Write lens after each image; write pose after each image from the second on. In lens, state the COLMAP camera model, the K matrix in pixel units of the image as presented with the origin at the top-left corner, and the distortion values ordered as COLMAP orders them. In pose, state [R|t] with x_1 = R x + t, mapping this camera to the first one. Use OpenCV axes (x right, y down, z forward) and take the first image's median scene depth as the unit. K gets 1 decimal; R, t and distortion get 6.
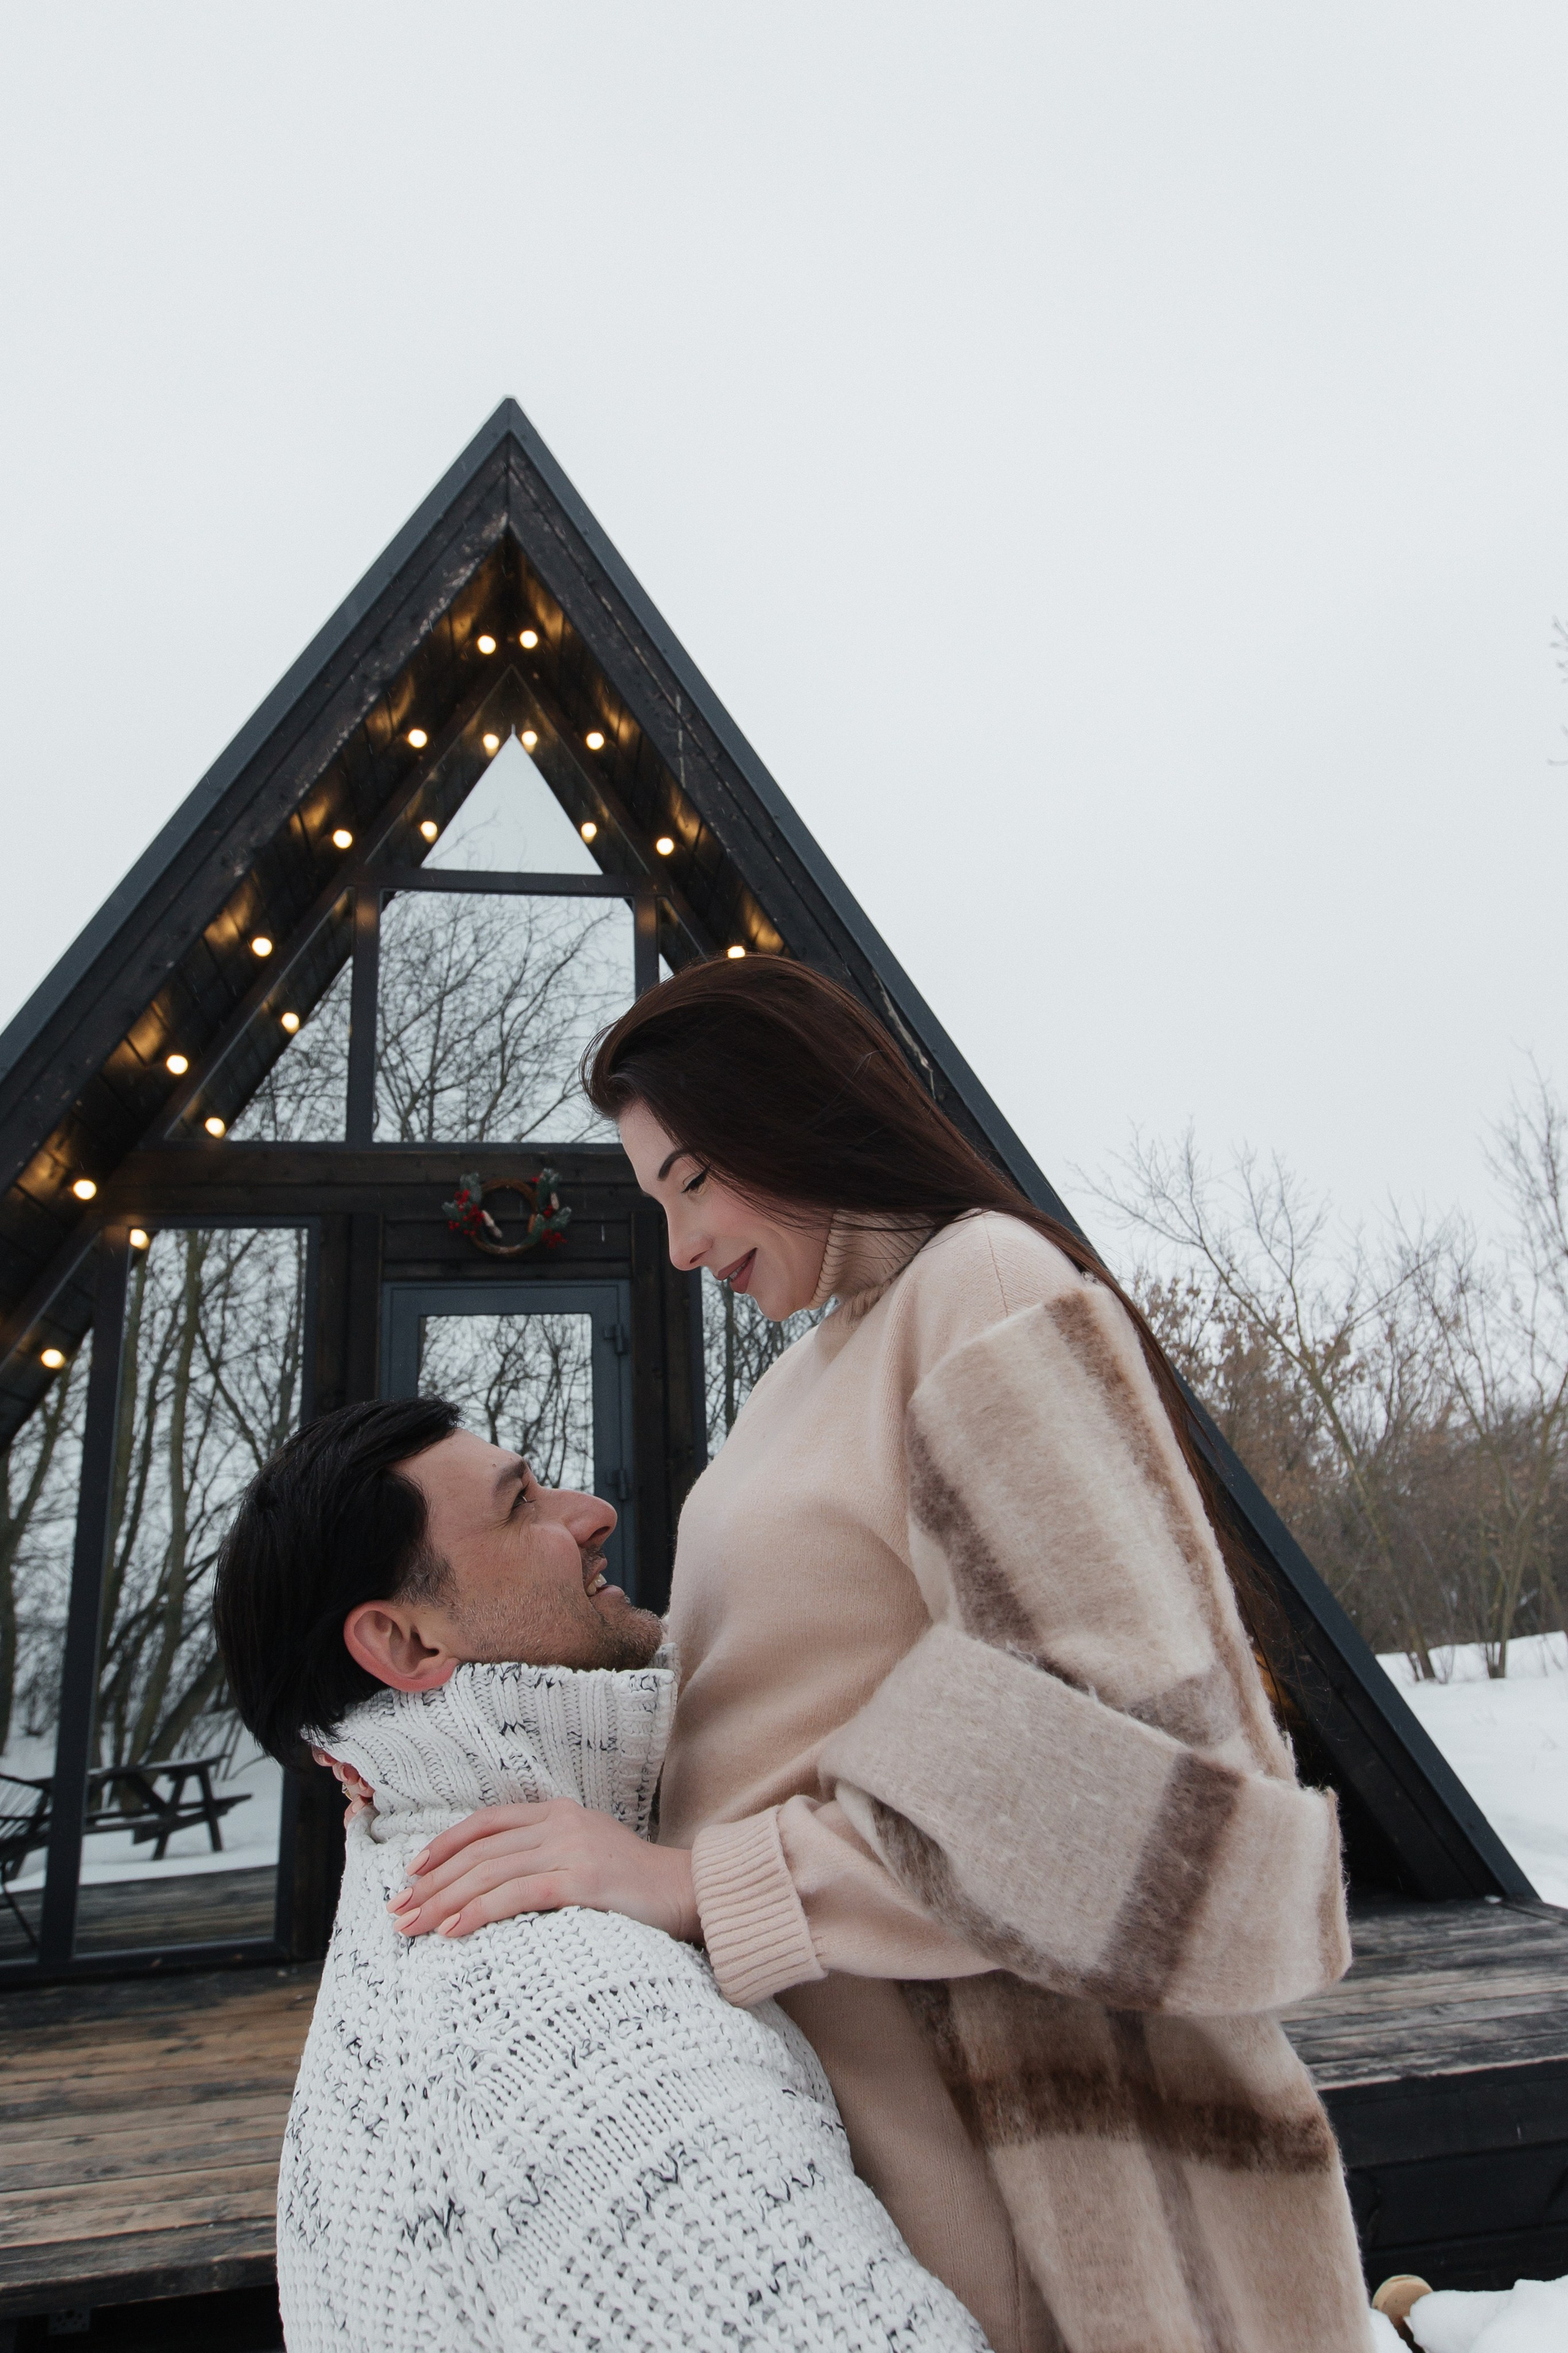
lens RADIAL K [[1421.2, 0, 784.0], [0, 1421.2, 1176.5], [0, 0, 1]] dist [0.001302, 0.000626]
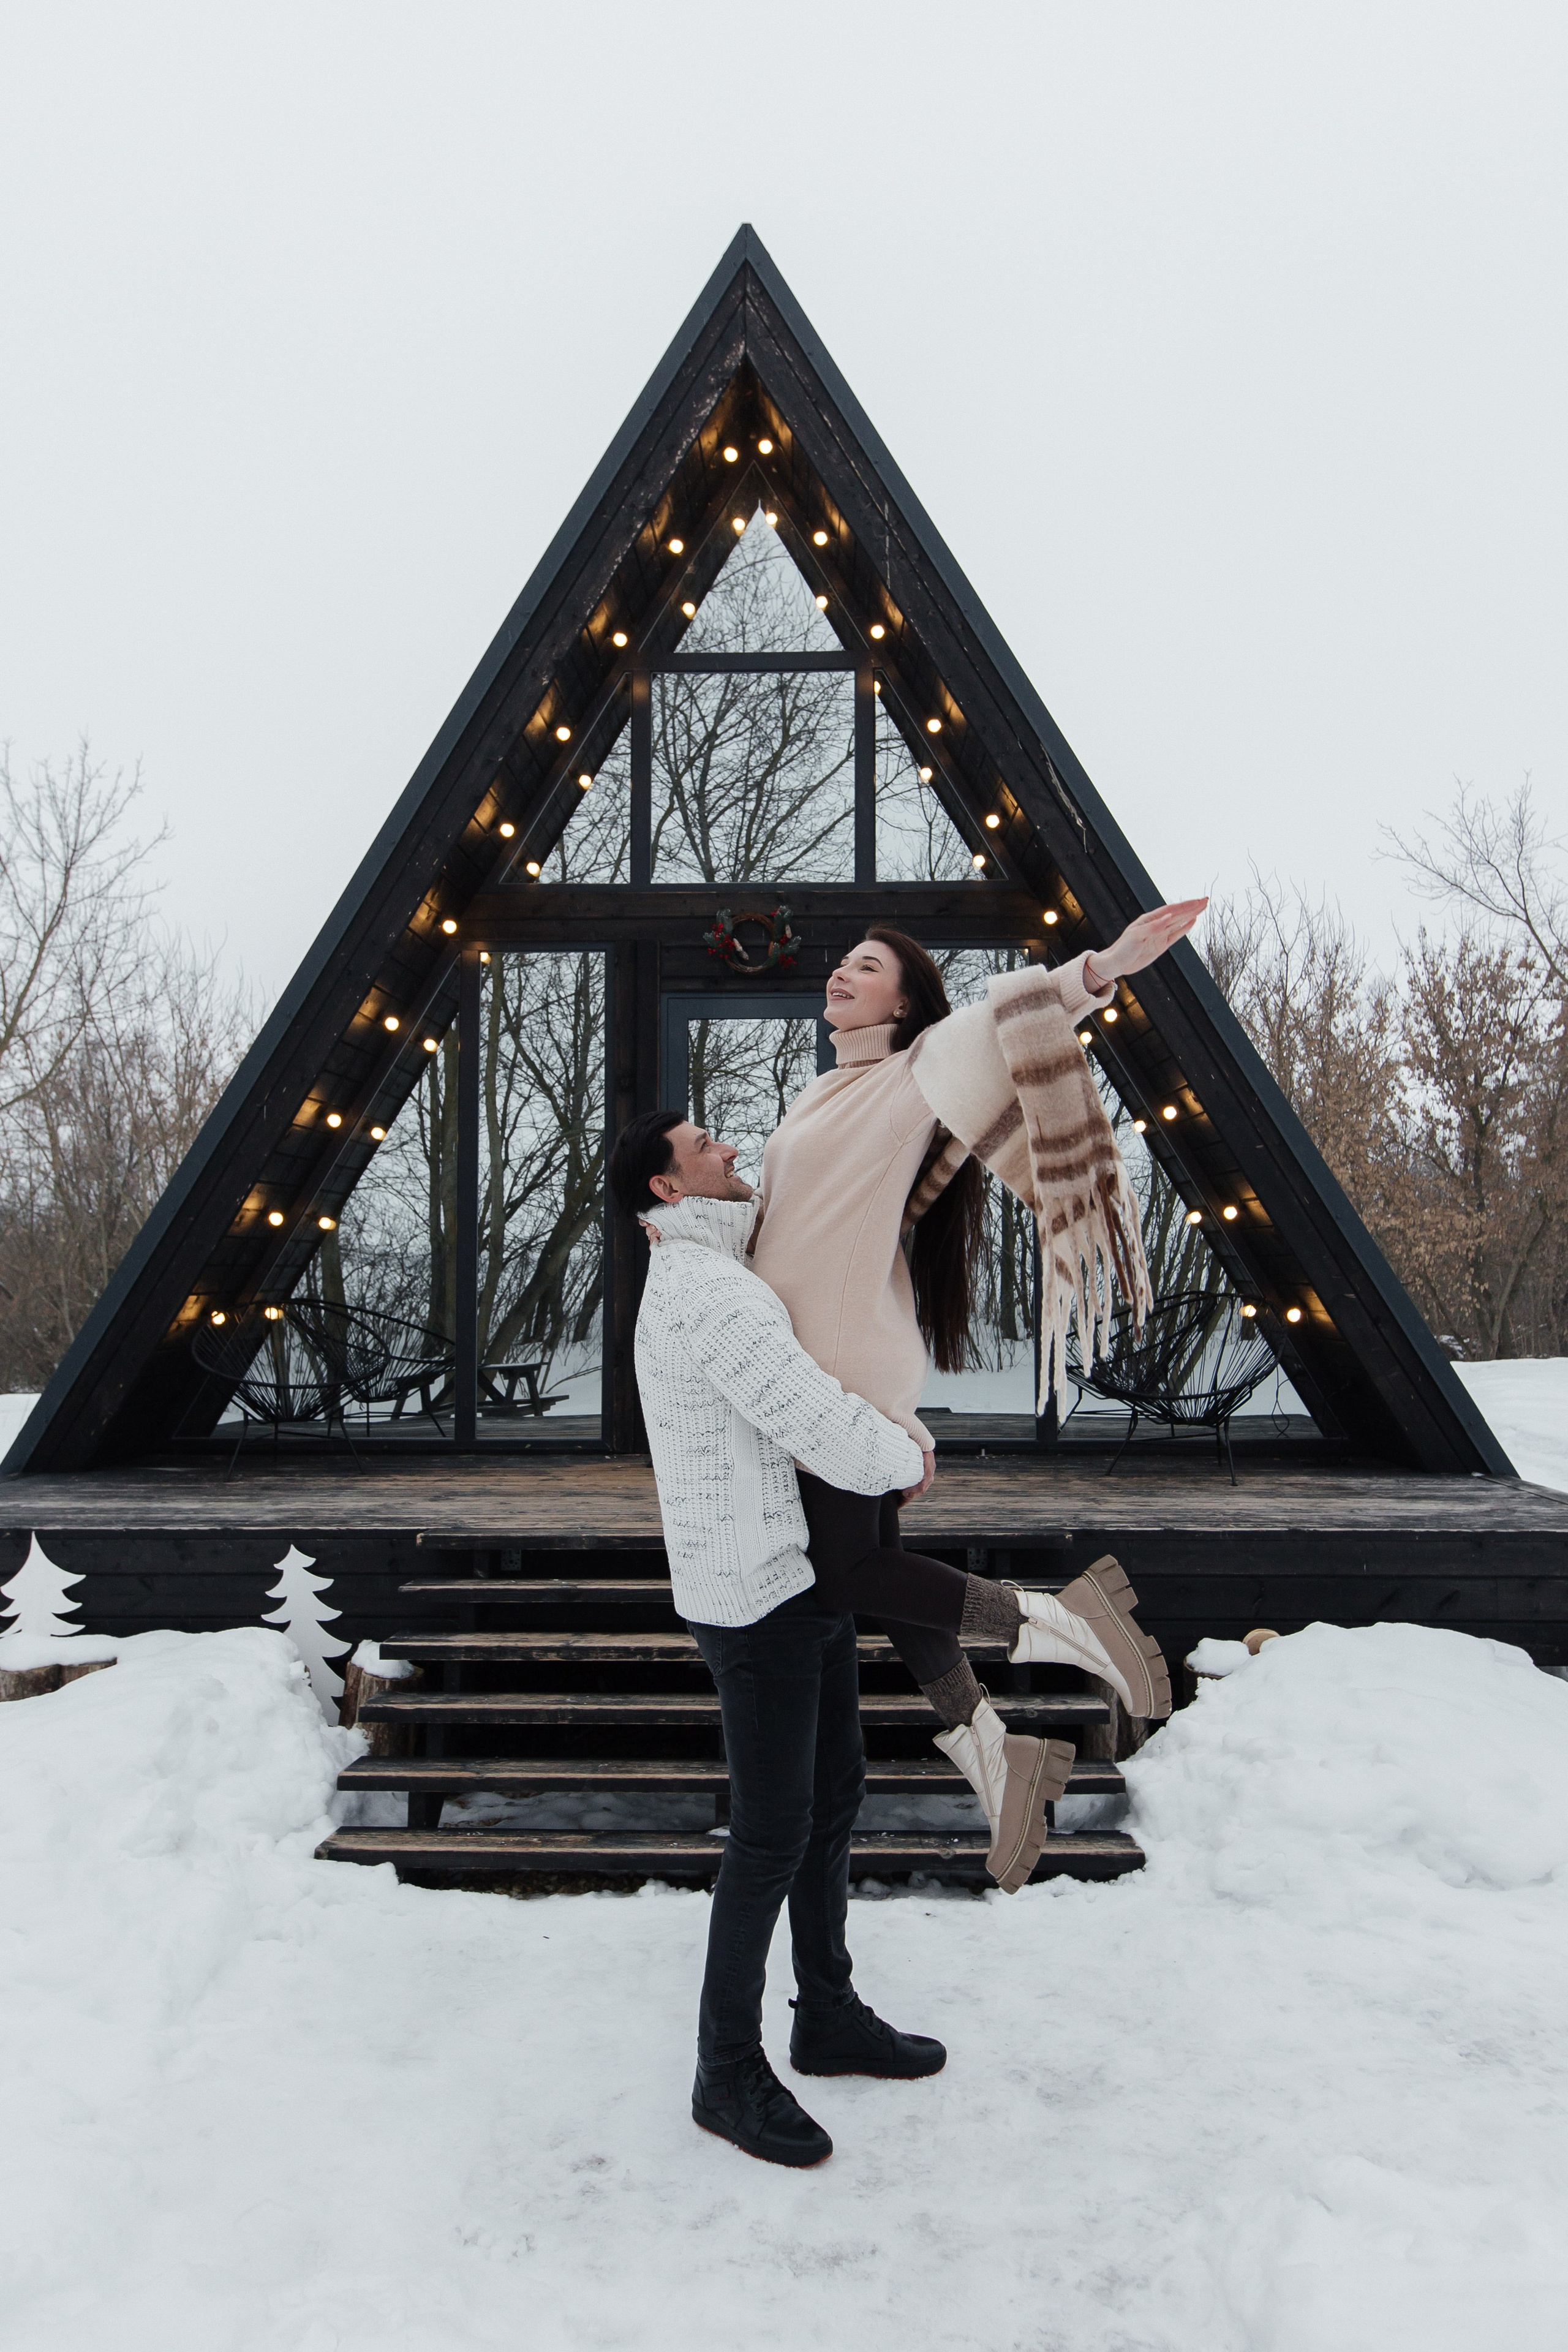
lens RADIAL K [[1455.4, 0, 784.0], [0, 1455.4, 1176.0], [0, 0, 1]] dist [-0.001498, 0.000527]
pose [[0.981595, 0.034933, -0.187750, 0.089004], [0.008479, 0.974185, 0.225590, -0.063990], [0.190784, -0.223030, 0.955960, -0.305216]]
